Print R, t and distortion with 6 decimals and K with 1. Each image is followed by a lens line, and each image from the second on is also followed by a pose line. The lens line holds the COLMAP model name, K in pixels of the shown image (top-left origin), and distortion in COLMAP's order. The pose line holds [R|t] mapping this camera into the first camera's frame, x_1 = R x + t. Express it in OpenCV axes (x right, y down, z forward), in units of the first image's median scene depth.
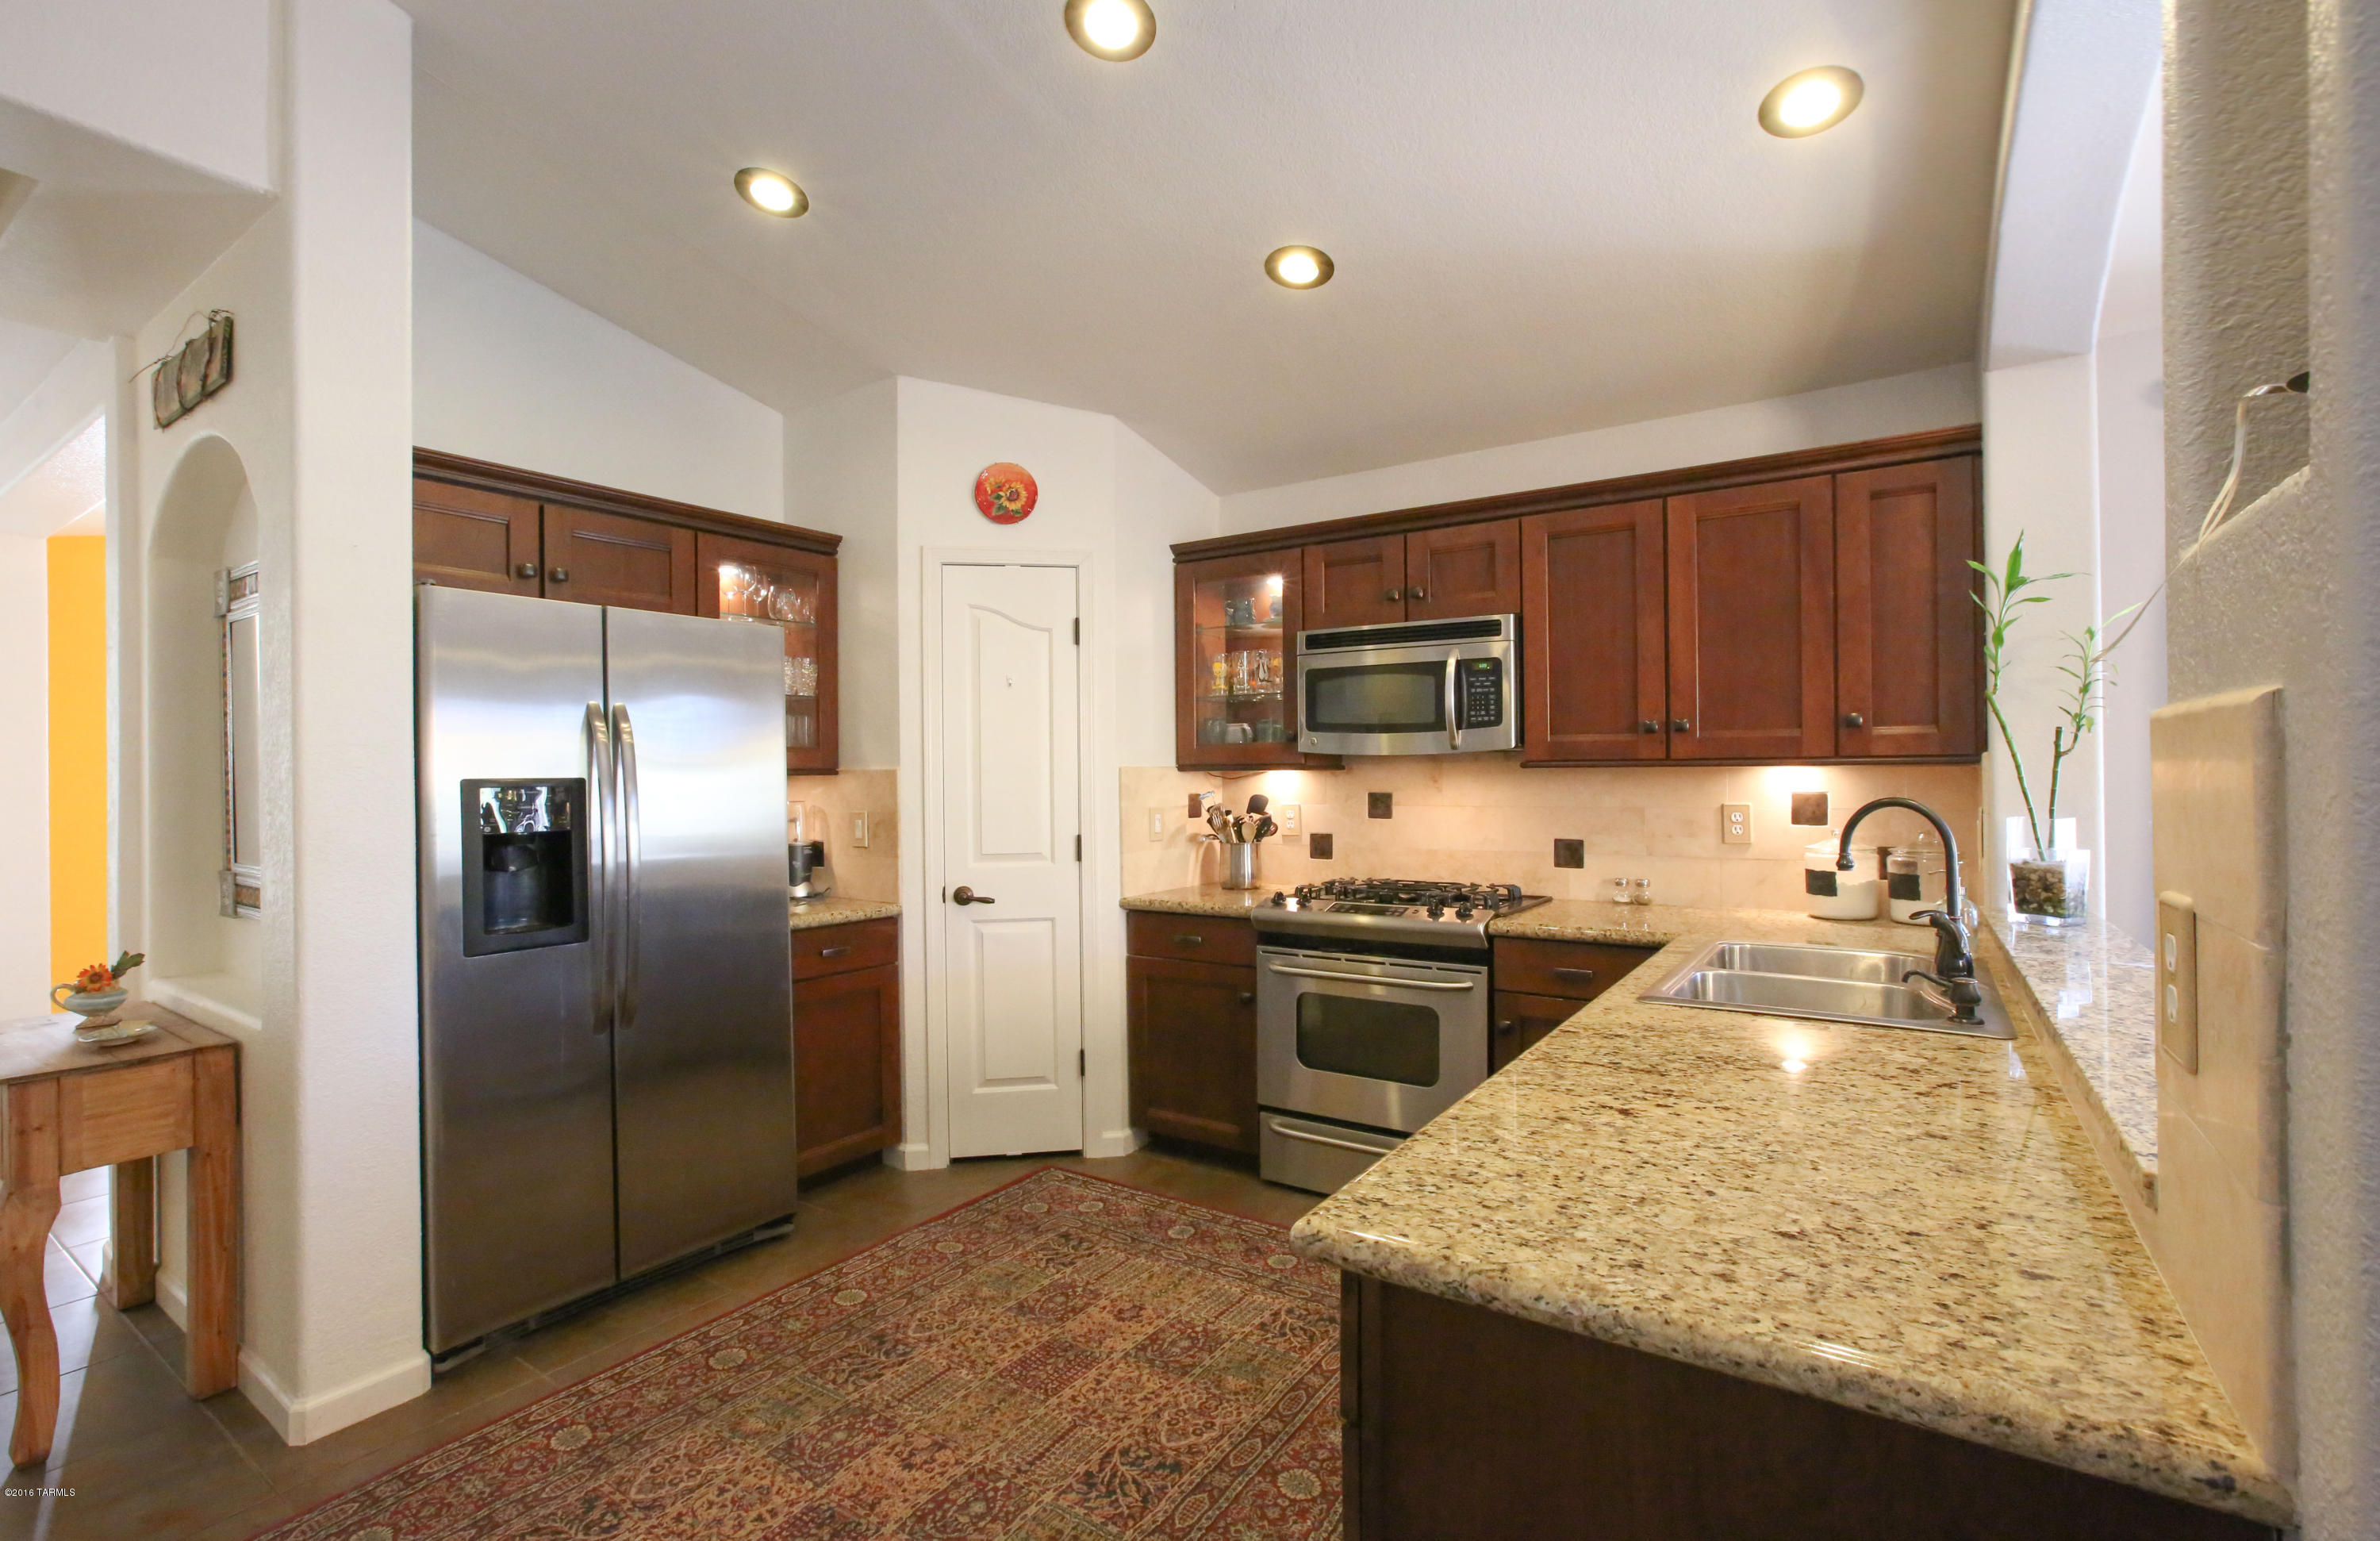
lens RADIAL K [[1083.3, 0, 1197.4], [0, 1083.3, 769.4], [0, 0, 1]] dist [-0.015175, 0.000134]
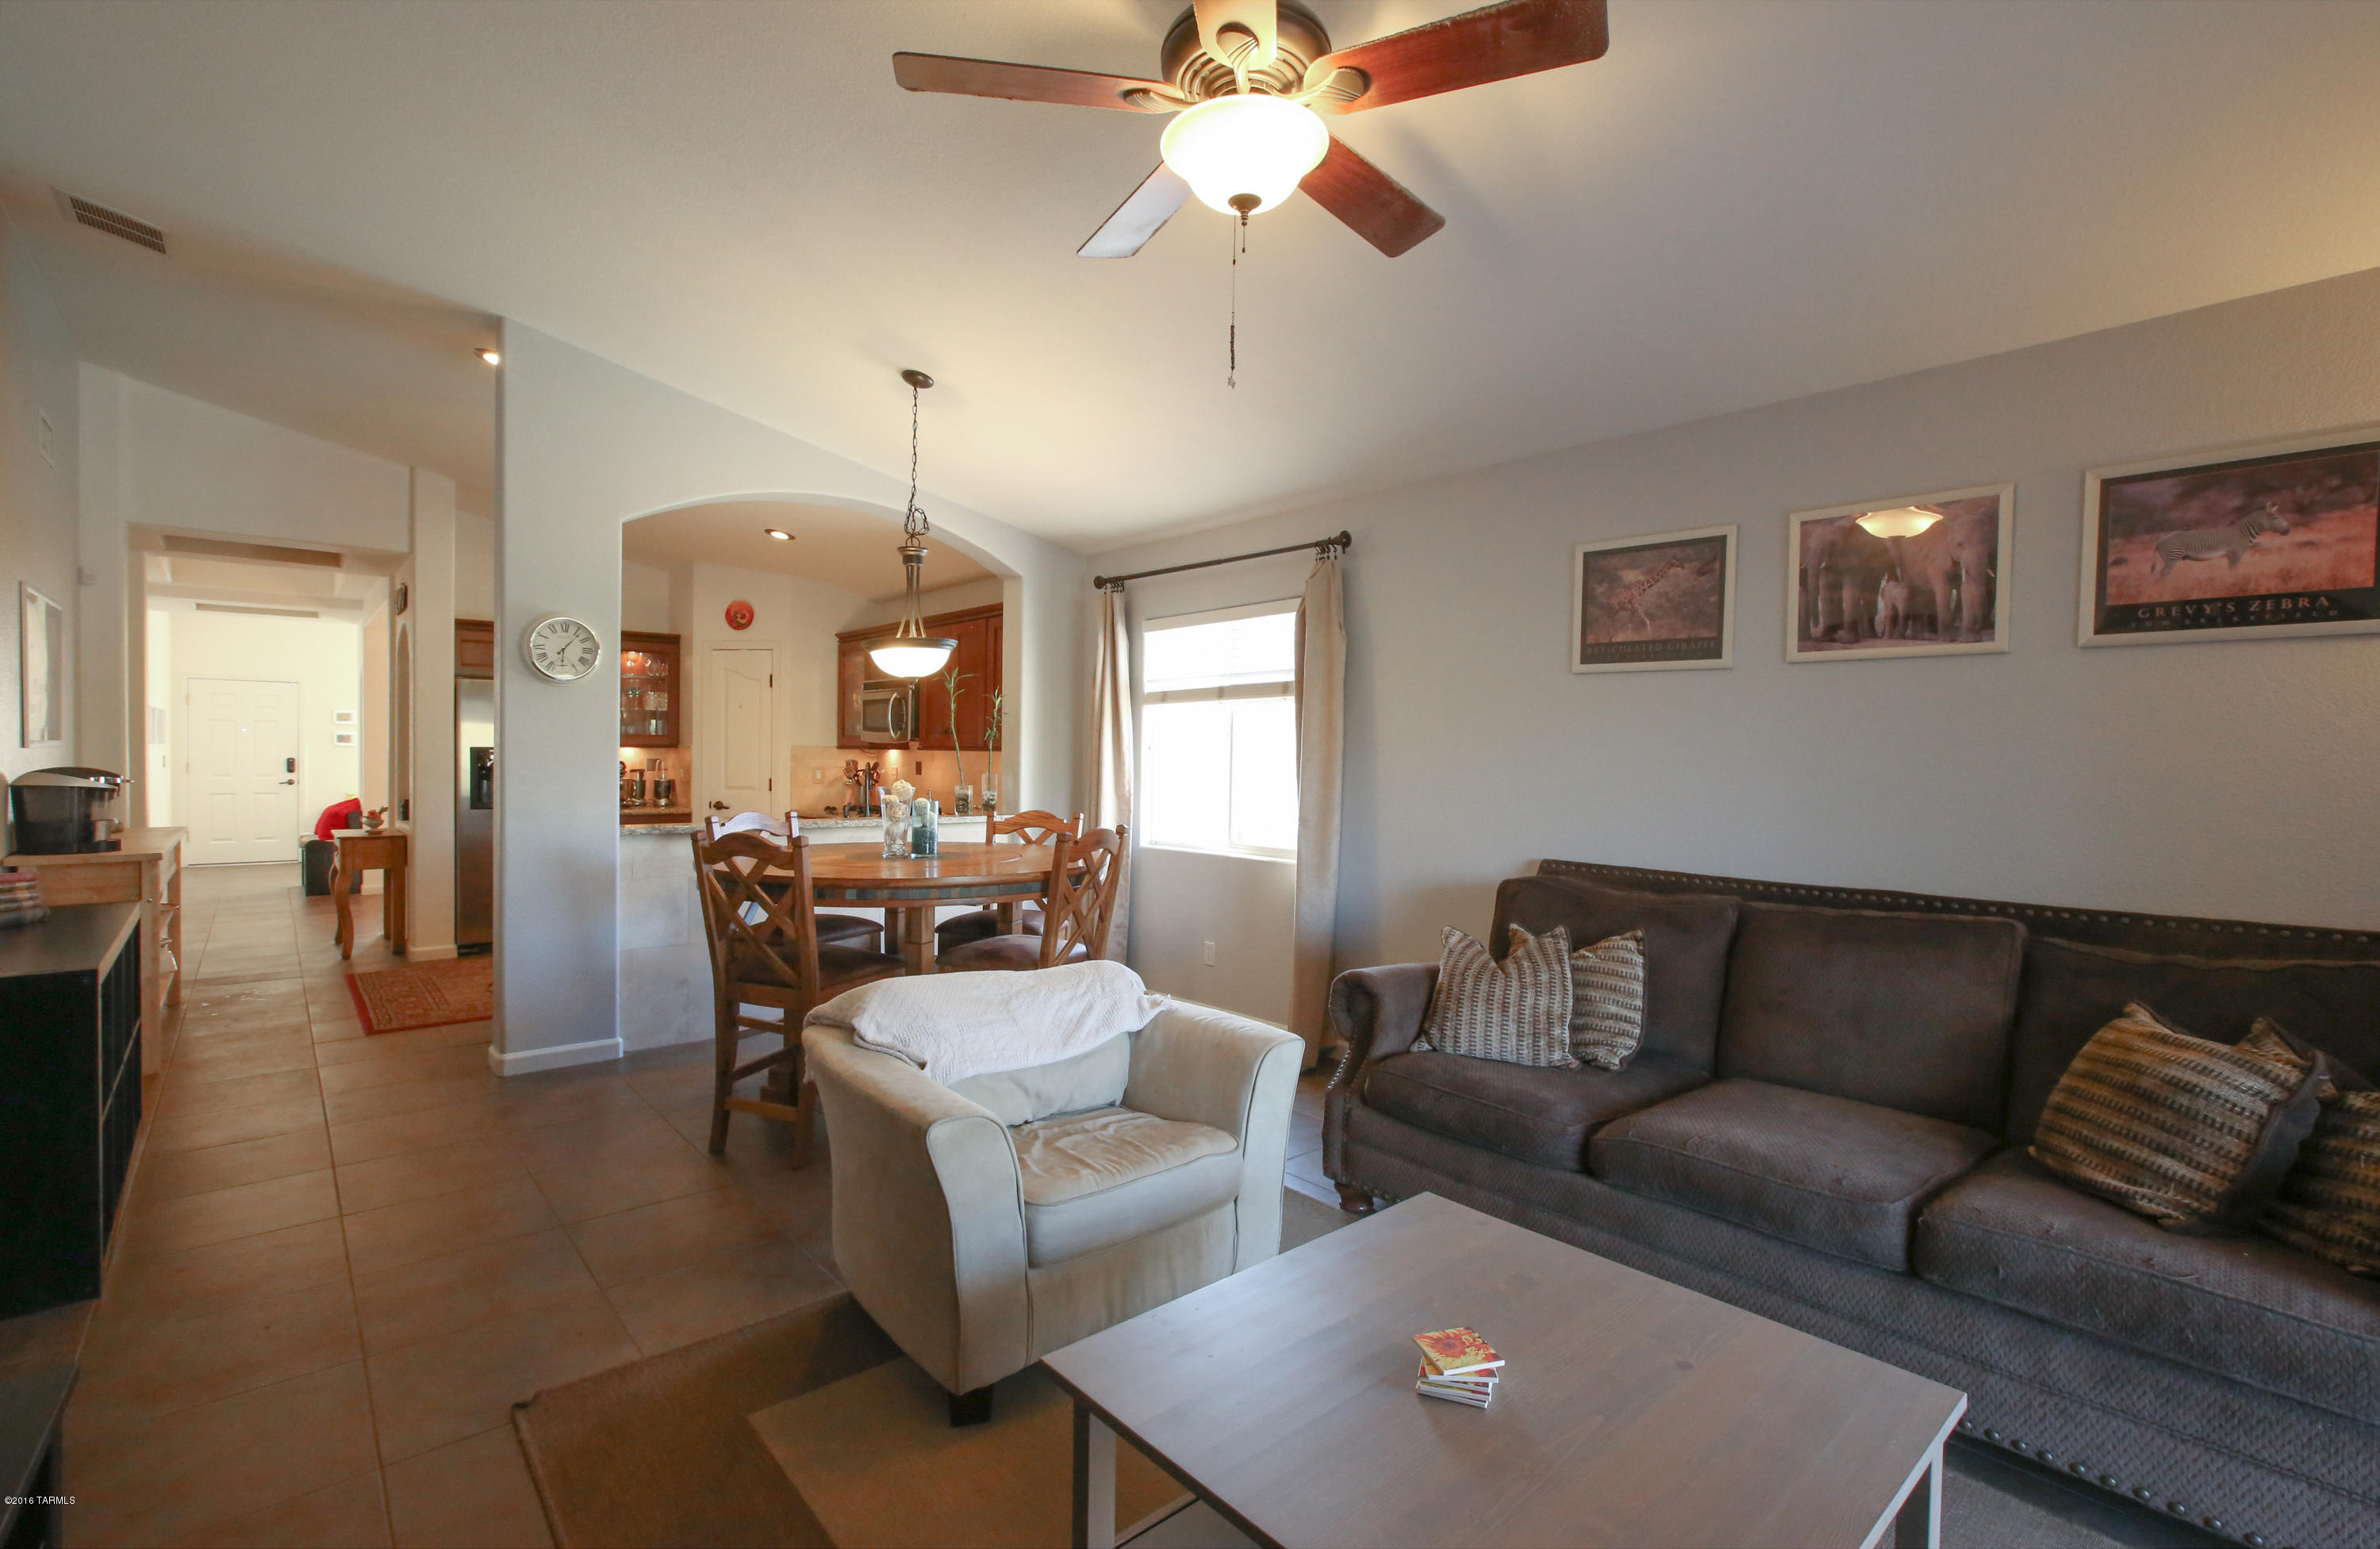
lens RADIAL K [[1083.3, 0, 1177.1], [0, 1083.3, 772.8], [0, 0, 1]] dist [-0.015175, 0.000134]
pose [[0.963855, 0.026195, -0.265138, 1.220517], [-0.019949, 0.999457, 0.026220, -0.021693], [0.265681, -0.019983, 0.963854, -0.812653]]
